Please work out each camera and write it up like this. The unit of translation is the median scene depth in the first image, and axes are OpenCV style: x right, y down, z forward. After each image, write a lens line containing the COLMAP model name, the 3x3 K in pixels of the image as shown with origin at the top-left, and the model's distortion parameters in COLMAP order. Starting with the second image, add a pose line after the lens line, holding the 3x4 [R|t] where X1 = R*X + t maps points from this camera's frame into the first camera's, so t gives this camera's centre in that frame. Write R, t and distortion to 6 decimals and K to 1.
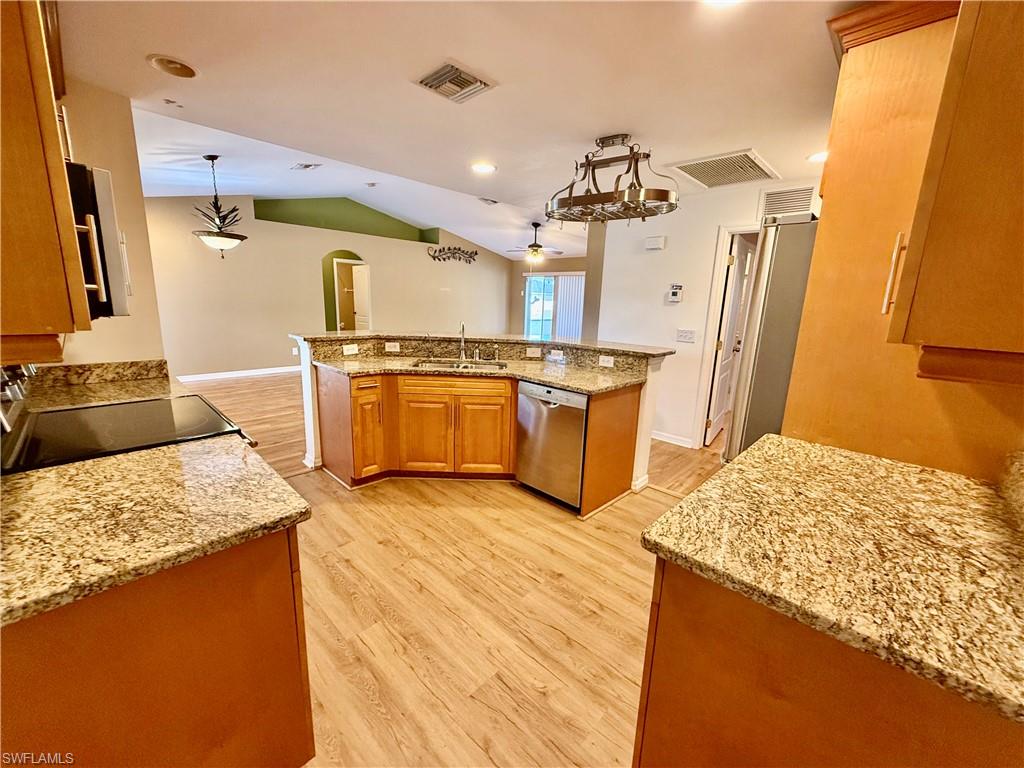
lens RADIAL K [[409.0, 0, 509.8], [0, 409.0, 383.2], [0, 0, 1]] dist [-0.000831, 0.000733]
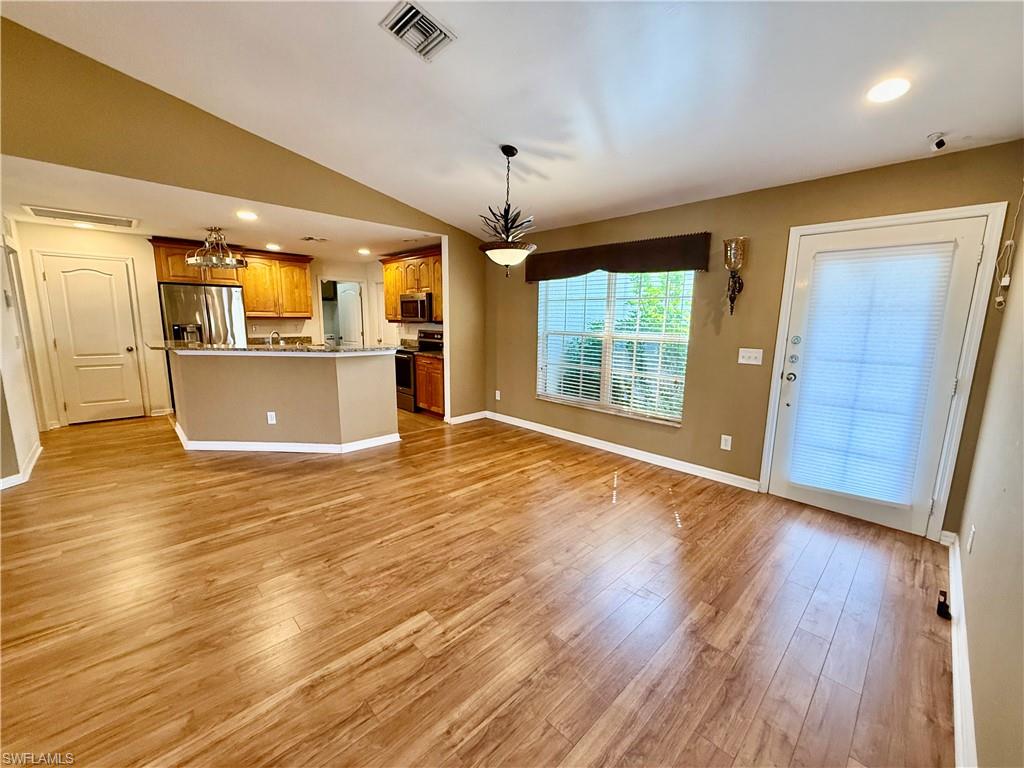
lens RADIAL K [[409.0, 0, 509.9], [0, 409.0, 383.3], [0, 0, 1]] dist [-0.000831, 0.000733]
pose [[-0.998582, -0.047967, 0.023080, -0.879713], [-0.036637, 0.933880, 0.355704, -0.471293], [-0.038616, 0.354354, -0.934314, 2.166041]]
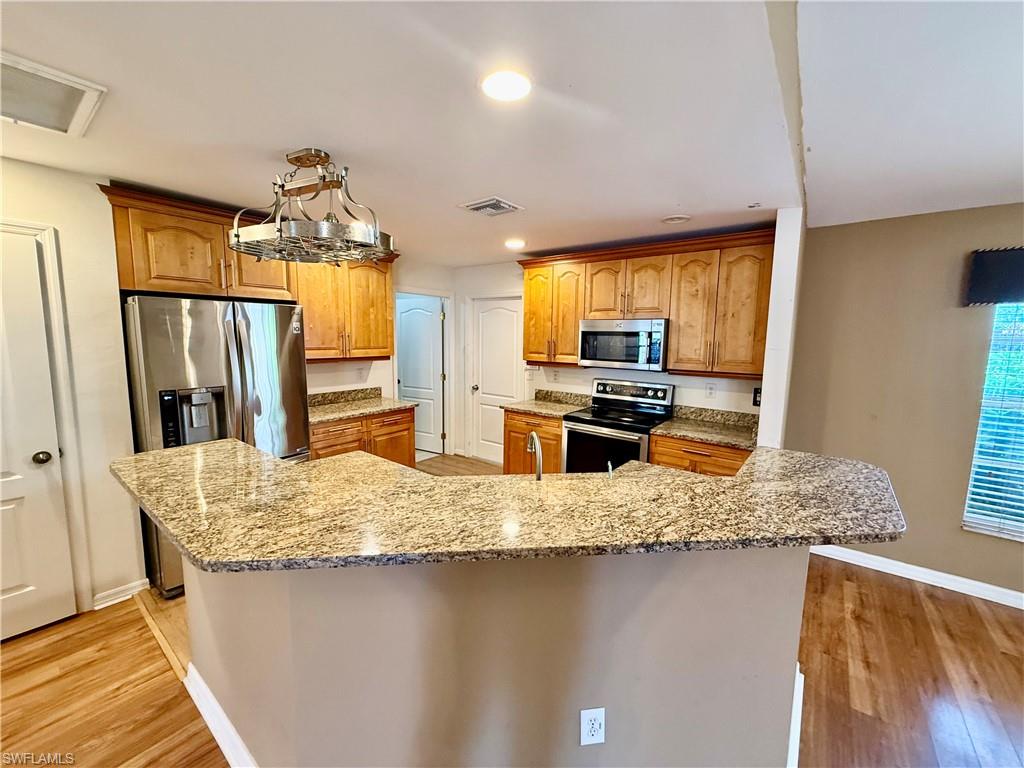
lens RADIAL K [[409.0, 0, 509.5], [0, 409.0, 383.5], [0, 0, 1]] dist [-0.000831, 0.000733]
pose [[-0.992075, -0.032955, -0.121246, -0.026026], [-0.069572, 0.947632, 0.311693, -0.332964], [0.104625, 0.317659, -0.942415, 1.352728]]
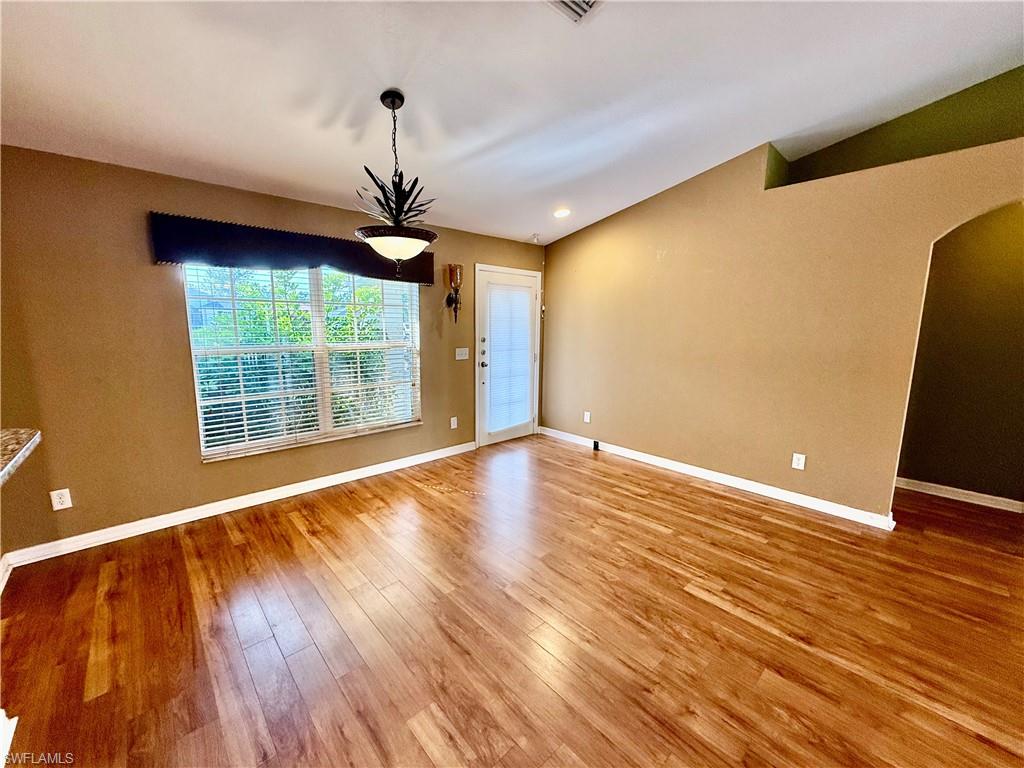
lens RADIAL K [[409.0, 0, 509.4], [0, 409.0, 384.7], [0, 0, 1]] dist [-0.000831, 0.000733]
pose [[-0.055286, 0.120587, -0.991162, -0.147825], [-0.213497, 0.968294, 0.129713, -0.315747], [0.975378, 0.218781, -0.027789, 1.436750]]
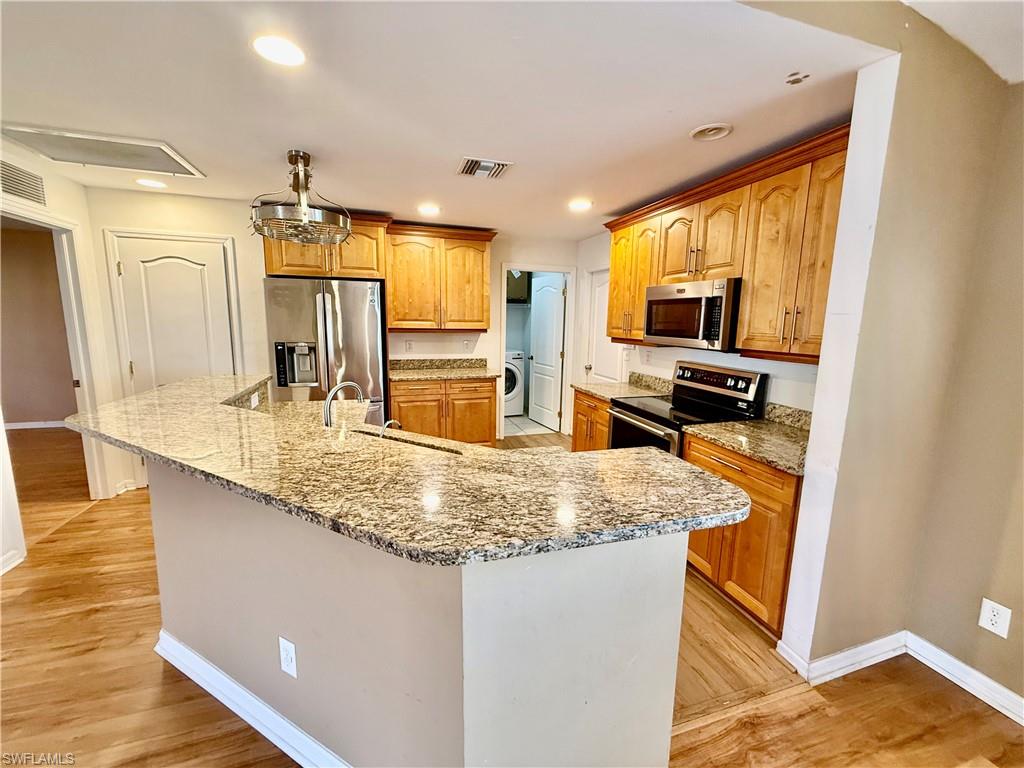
lens RADIAL K [[409.0, 0, 509.6], [0, 409.0, 383.5], [0, 0, 1]] dist [-0.000831, 0.000733]
pose [[-0.880067, -0.122552, 0.458762, -0.491939], [0.049388, 0.937258, 0.345120, -0.293782], [-0.472274, 0.326386, -0.818798, 1.242146]]
